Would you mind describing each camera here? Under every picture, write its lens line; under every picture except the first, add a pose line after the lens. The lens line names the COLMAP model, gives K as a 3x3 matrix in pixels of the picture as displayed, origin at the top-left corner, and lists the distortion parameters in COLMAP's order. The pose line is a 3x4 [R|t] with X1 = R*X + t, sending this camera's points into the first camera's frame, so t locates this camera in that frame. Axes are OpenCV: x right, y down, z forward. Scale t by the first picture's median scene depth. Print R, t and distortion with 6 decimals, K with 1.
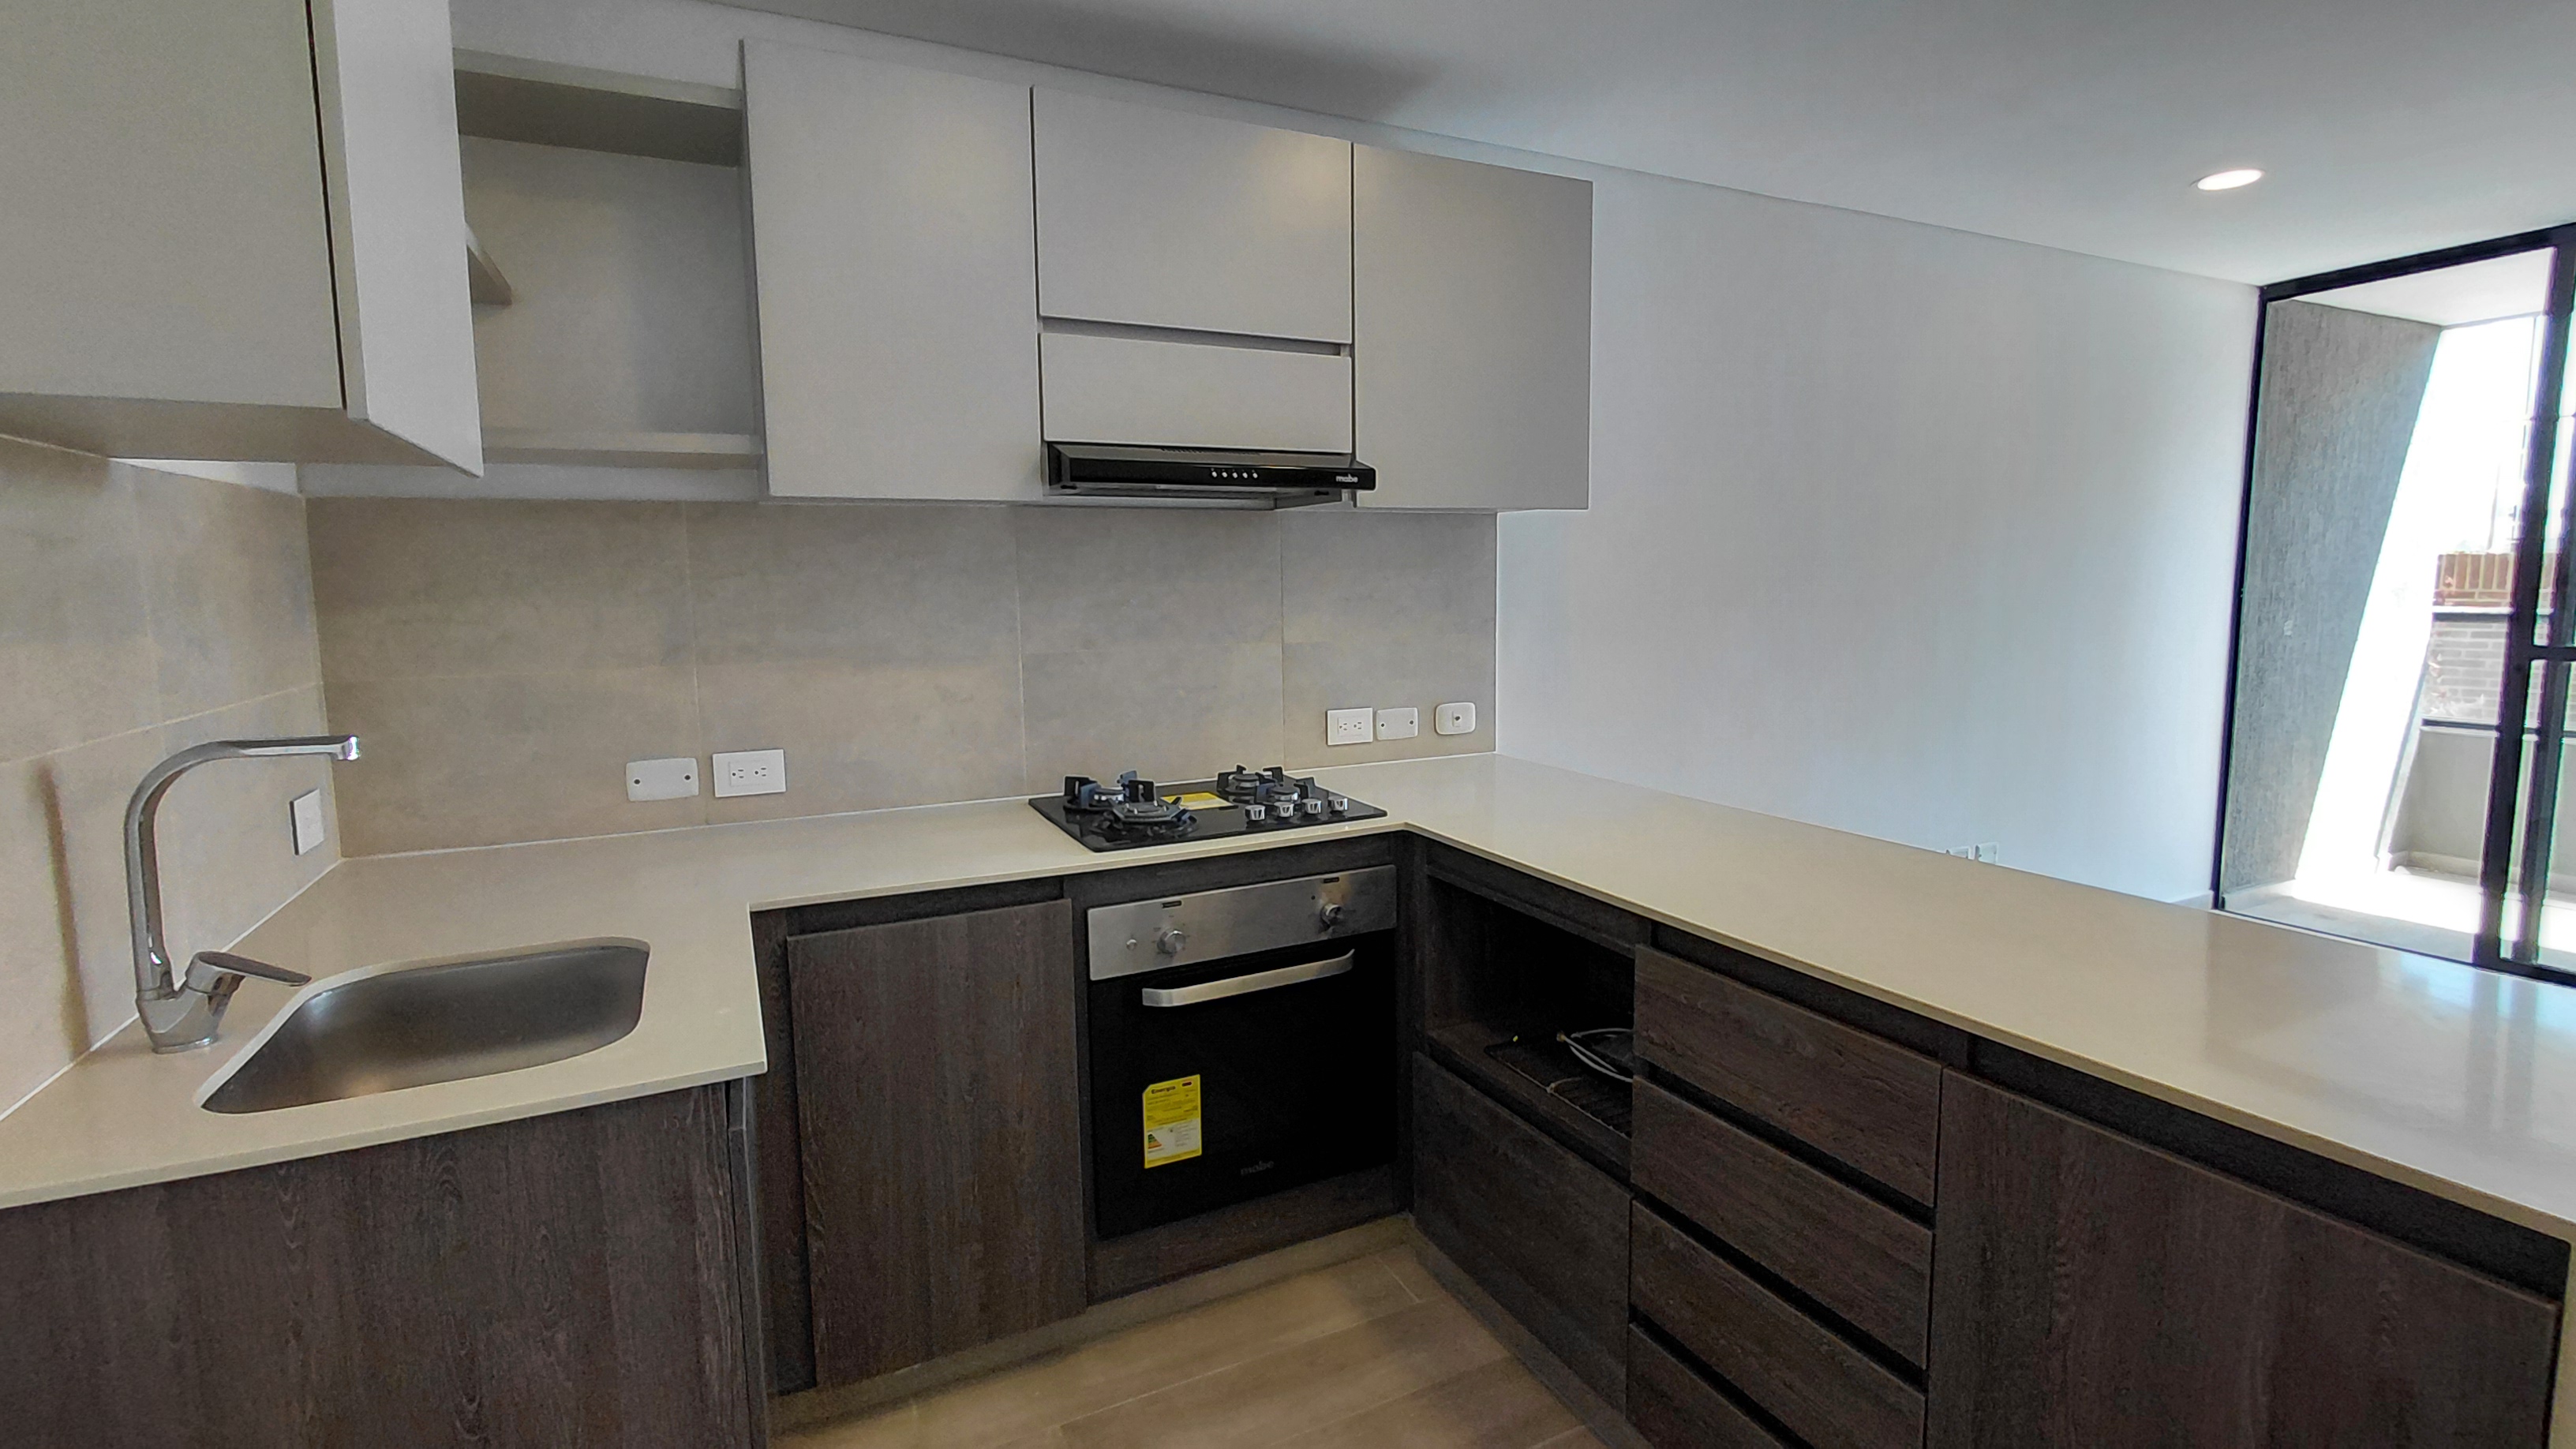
lens RADIAL K [[1188.2, 0, 1291.4], [0, 1188.2, 715.3], [0, 0, 1]] dist [-0.001489, -0.000334]
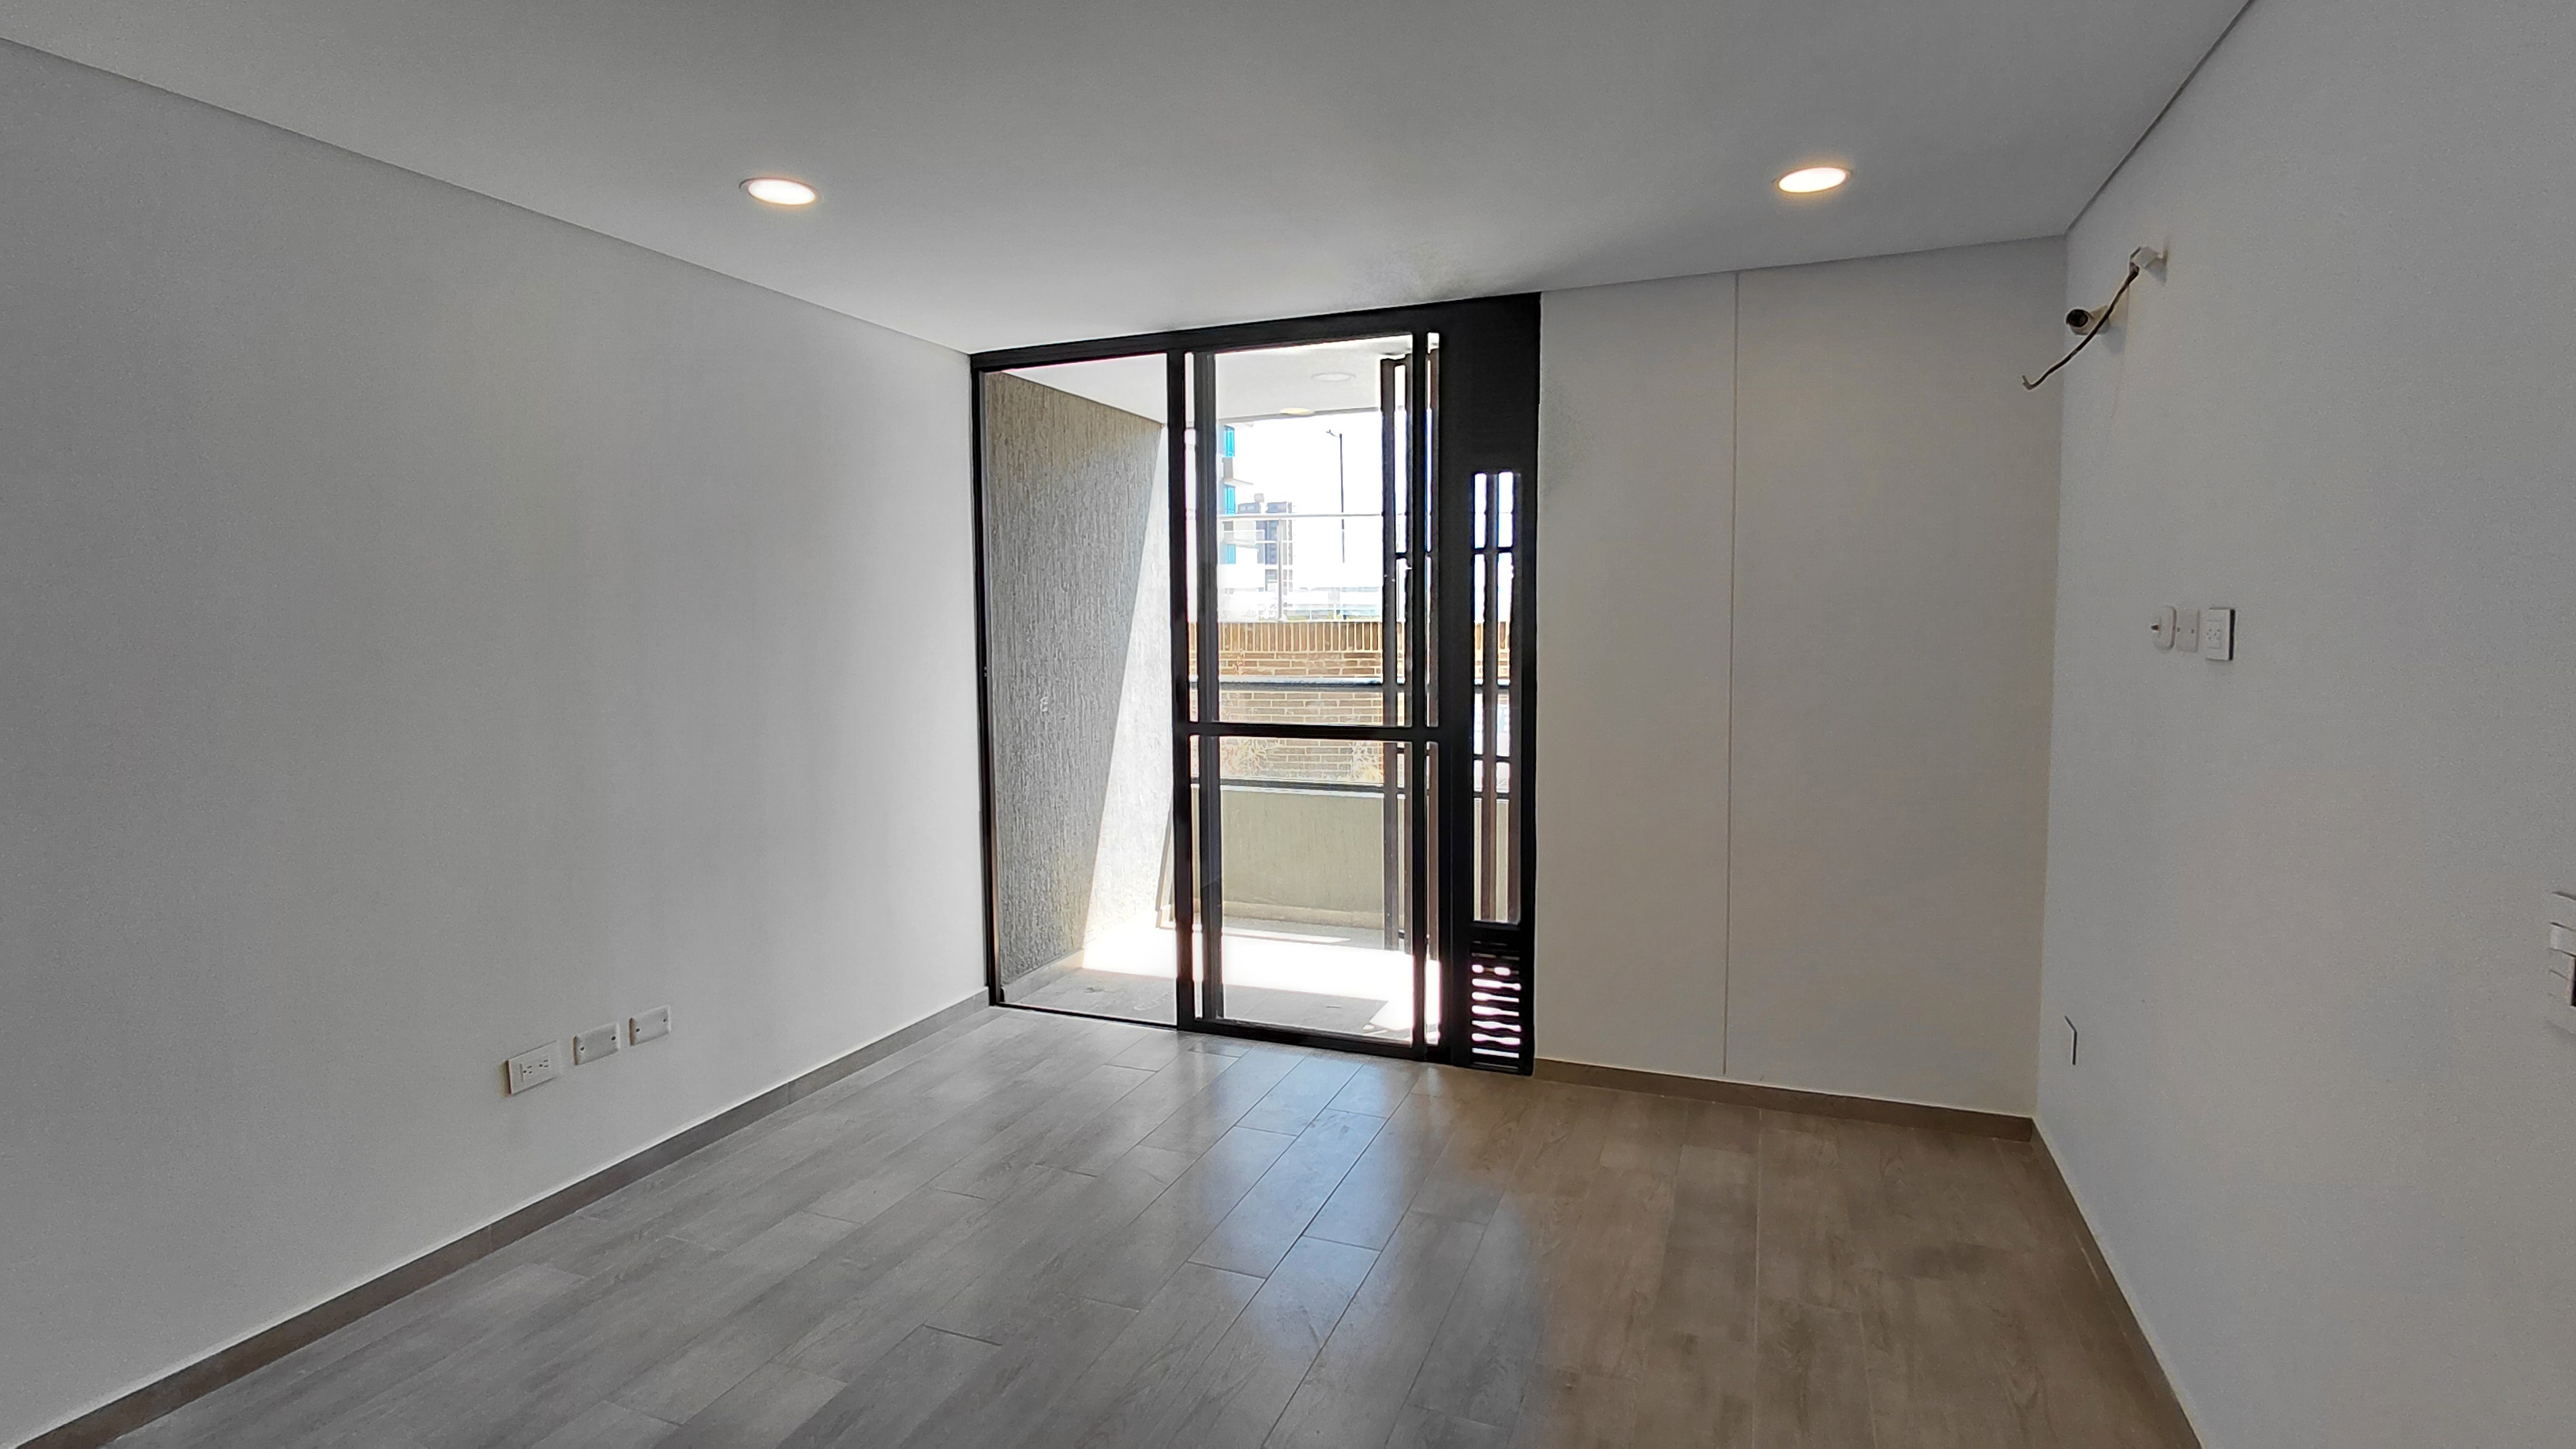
lens RADIAL K [[1203.2, 0, 1296.1], [0, 1203.2, 712.0], [0, 0, 1]] dist [-0.004426, -0.000861]
pose [[0.740569, -0.049191, 0.670178, 0.327082], [0.082247, 0.996454, -0.017746, -0.032187], [-0.666928, 0.068263, 0.741989, 0.113731]]
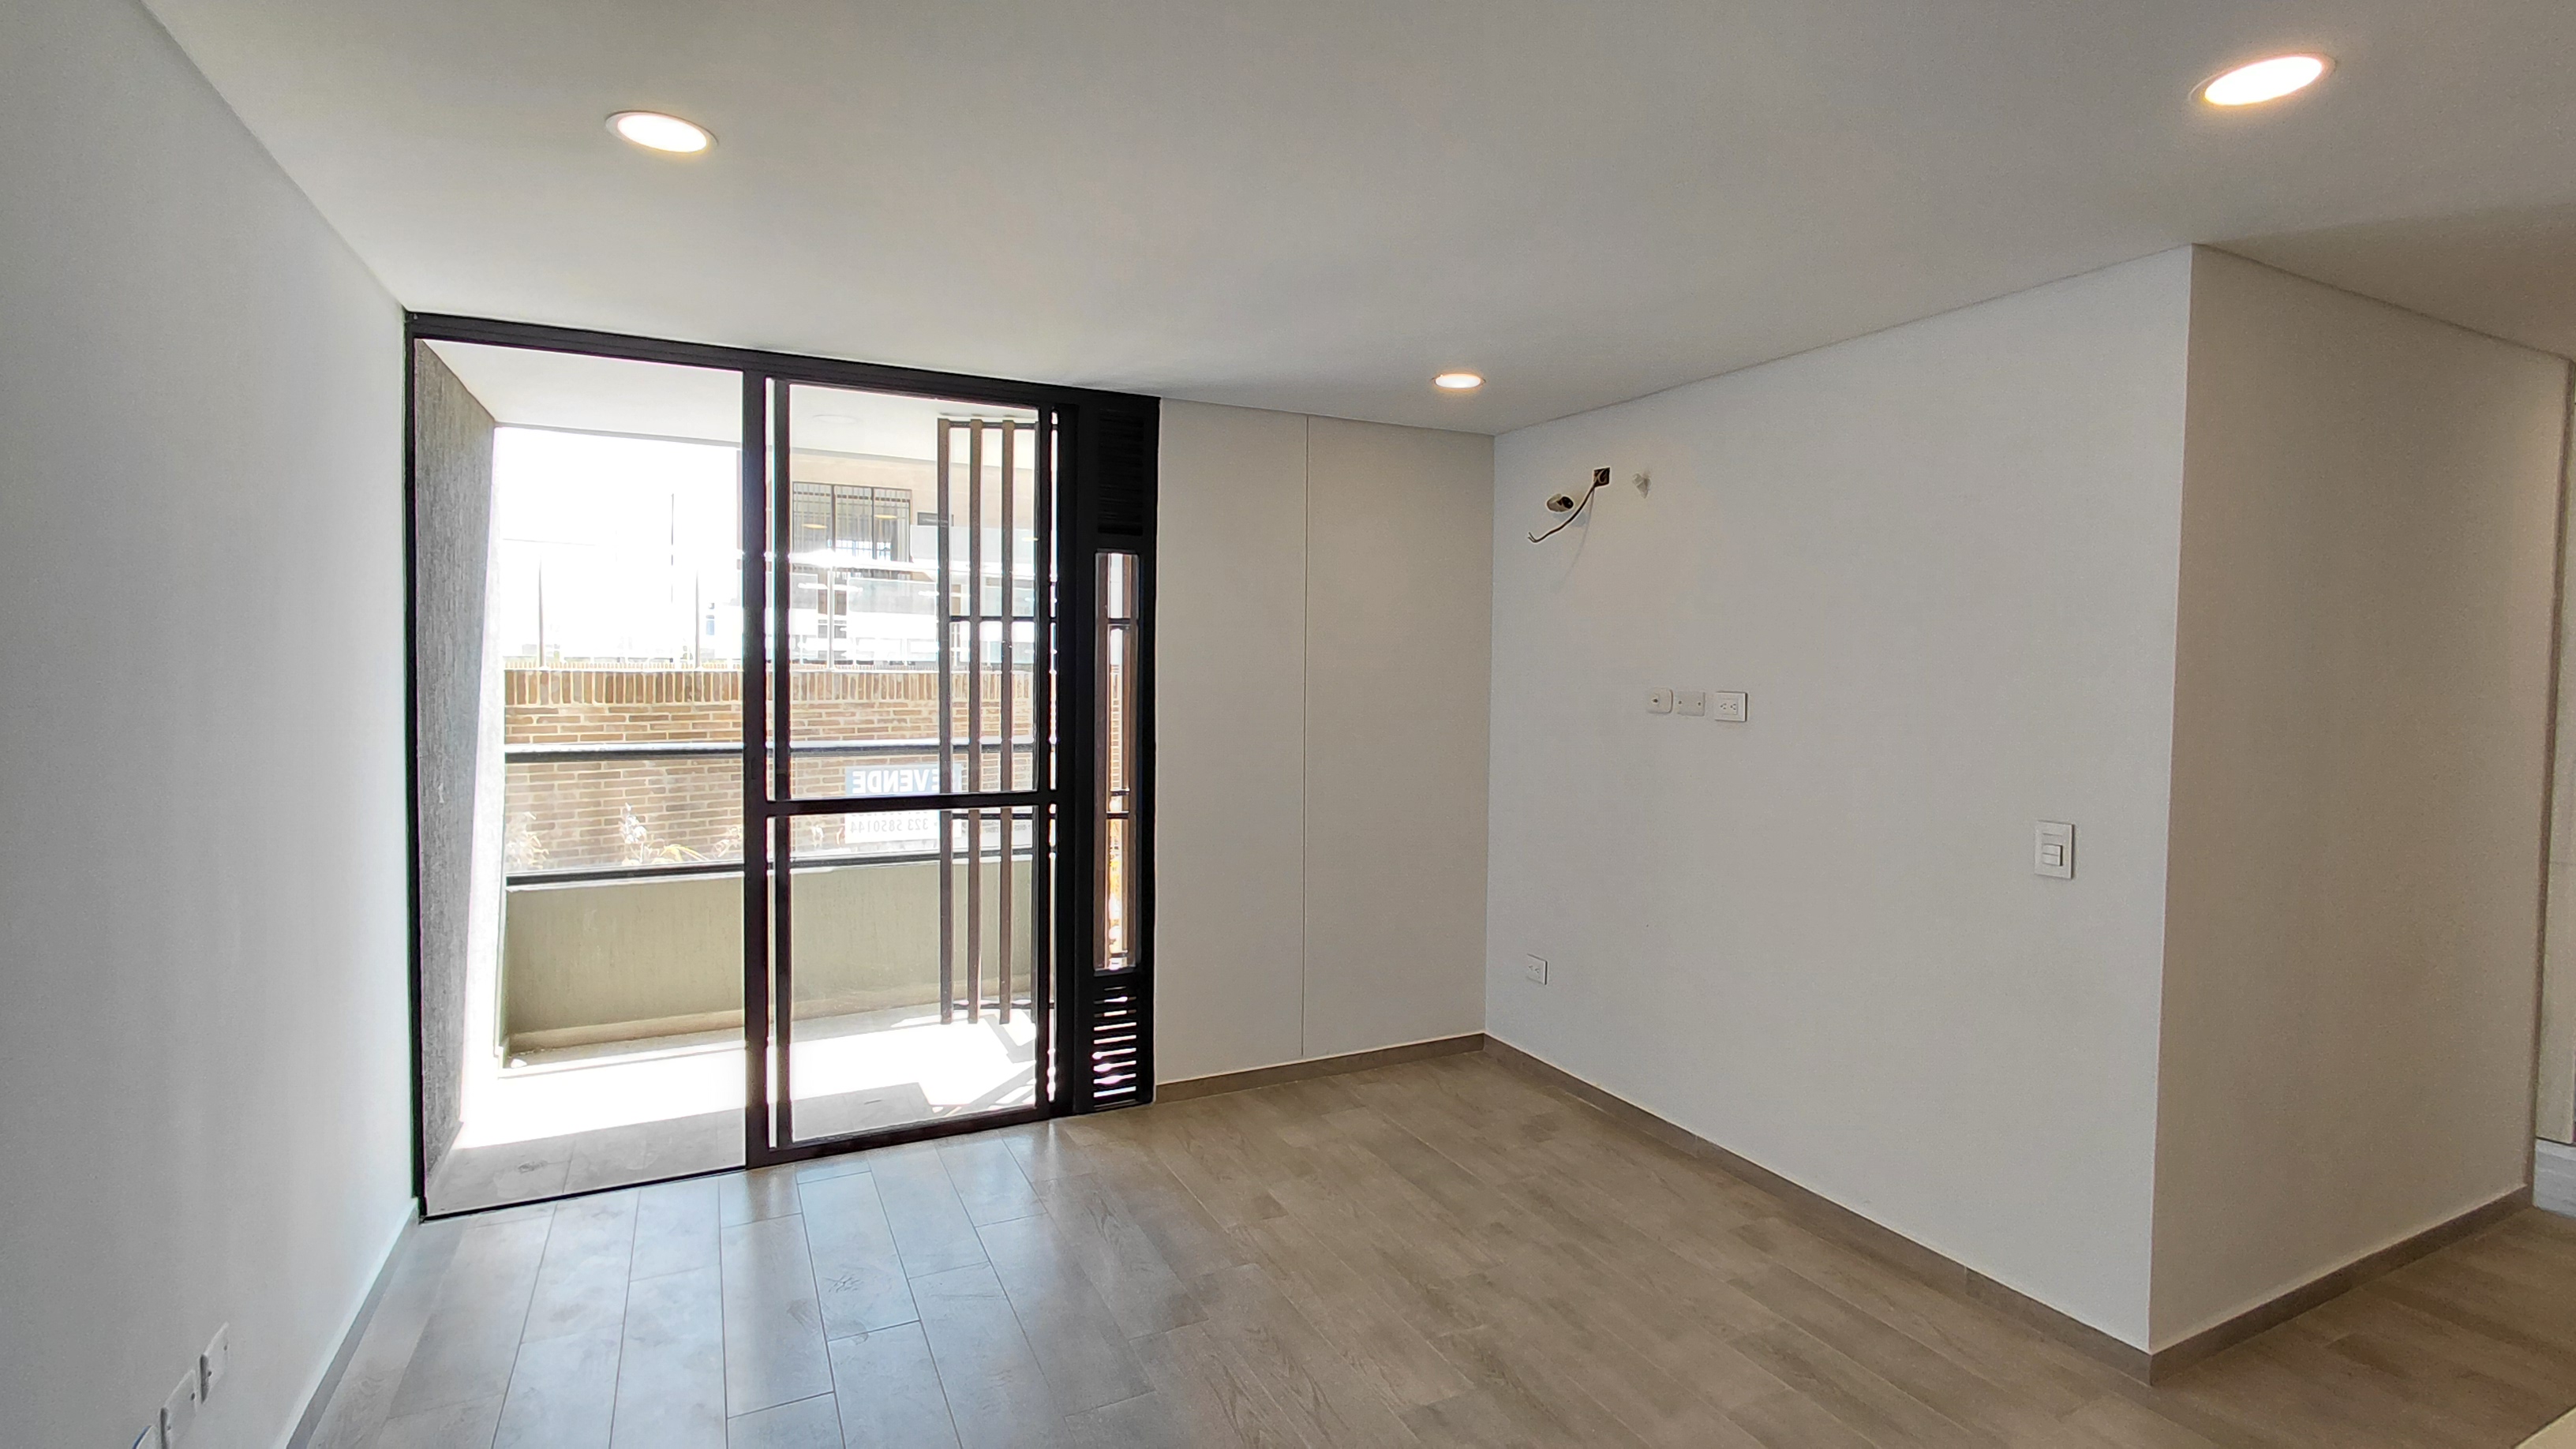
lens RADIAL K [[1198.0, 0, 1320.6], [0, 1198.0, 714.8], [0, 0, 1]] dist [-0.005293, -0.000967]
pose [[-0.015353, -0.028183, 0.999485, 0.104075], [0.109813, 0.993508, 0.029702, -0.085042], [-0.993834, 0.110212, -0.012158, 0.474331]]
